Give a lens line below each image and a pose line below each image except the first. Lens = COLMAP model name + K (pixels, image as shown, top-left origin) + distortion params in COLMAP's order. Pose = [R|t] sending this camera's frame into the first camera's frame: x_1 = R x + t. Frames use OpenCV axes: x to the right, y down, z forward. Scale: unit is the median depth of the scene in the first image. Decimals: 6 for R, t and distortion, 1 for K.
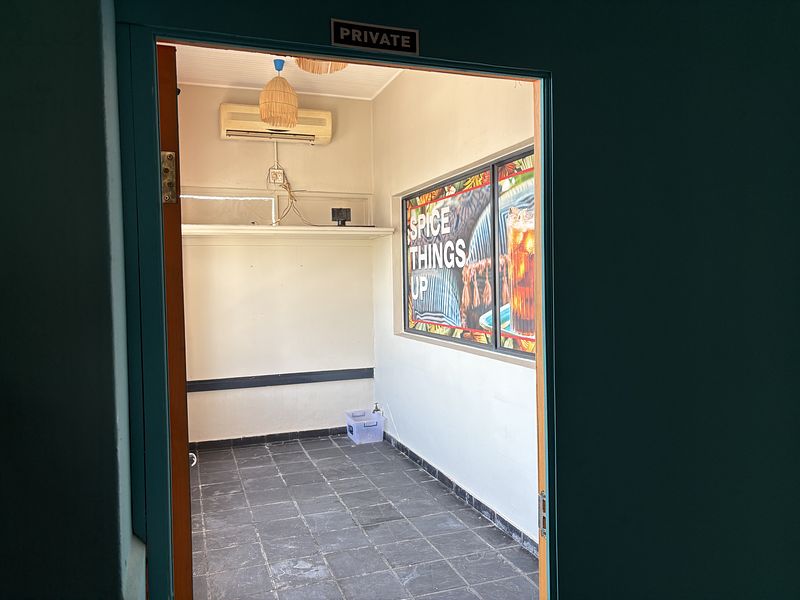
lens RADIAL K [[595.8, 0, 400.0], [0, 595.8, 300.0], [0, 0, 1]] dist [0.002987, -0.005209]
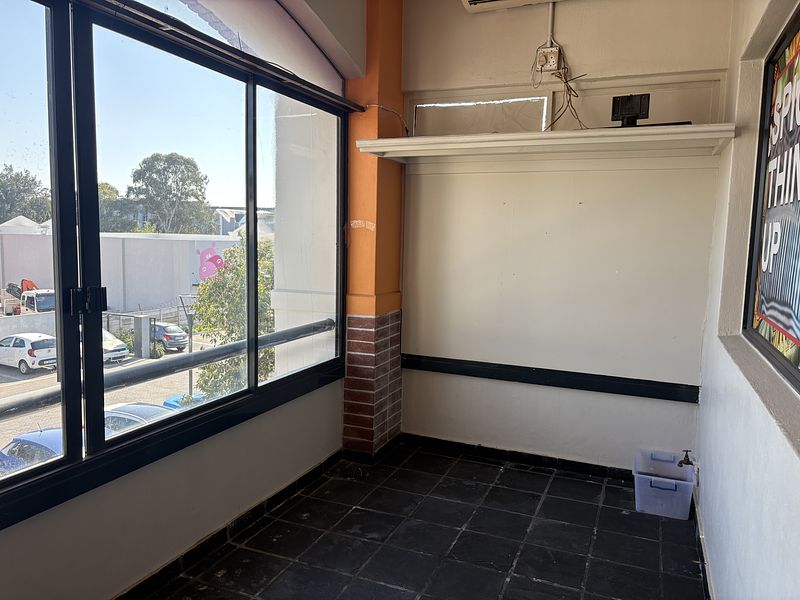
lens RADIAL K [[595.8, 0, 400.0], [0, 595.8, 300.0], [0, 0, 1]] dist [0.002987, -0.005209]
pose [[0.730121, 0.108055, -0.674721, 0.136430], [-0.055488, 0.993532, 0.099067, -0.008405], [0.681062, -0.034892, 0.731394, 0.438676]]
